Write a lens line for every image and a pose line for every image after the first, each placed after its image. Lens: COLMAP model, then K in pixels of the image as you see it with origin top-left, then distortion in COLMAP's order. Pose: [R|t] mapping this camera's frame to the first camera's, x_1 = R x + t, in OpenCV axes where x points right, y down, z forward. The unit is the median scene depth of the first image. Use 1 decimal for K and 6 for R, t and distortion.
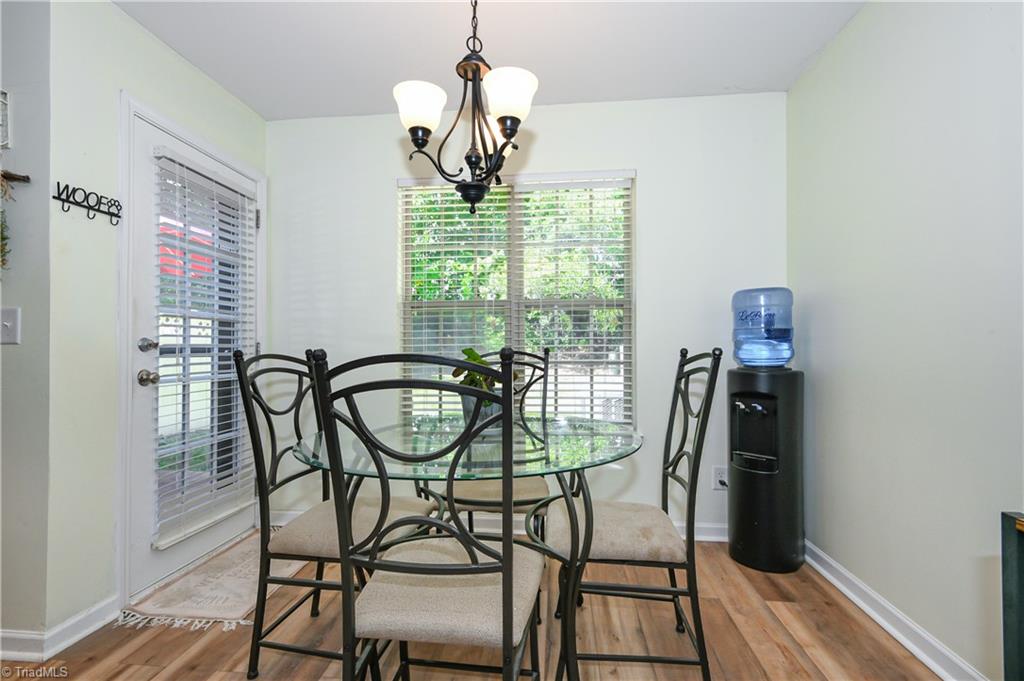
lens RADIAL K [[468.2, 0, 506.8], [0, 468.2, 344.0], [0, 0, 1]] dist [0.005974, -0.001005]
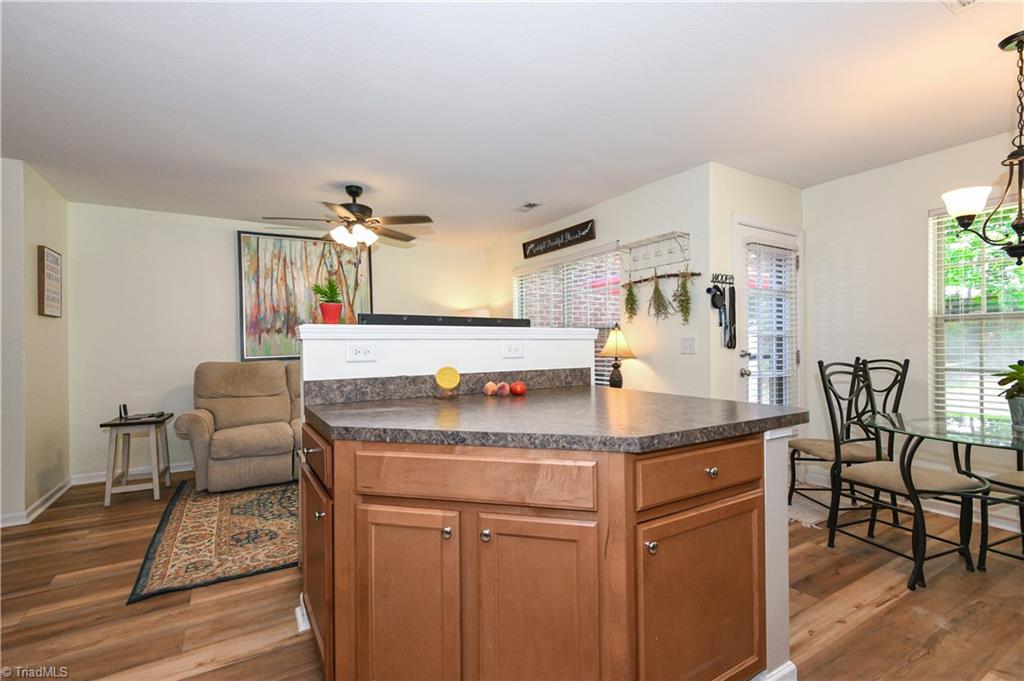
lens RADIAL K [[468.2, 0, 506.8], [0, 468.2, 344.0], [0, 0, 1]] dist [0.005974, -0.001005]
pose [[0.605015, -0.001591, -0.796212, 0.094507], [0.006923, 0.999971, 0.003262, -0.051929], [0.796184, -0.007485, 0.605008, -0.834156]]
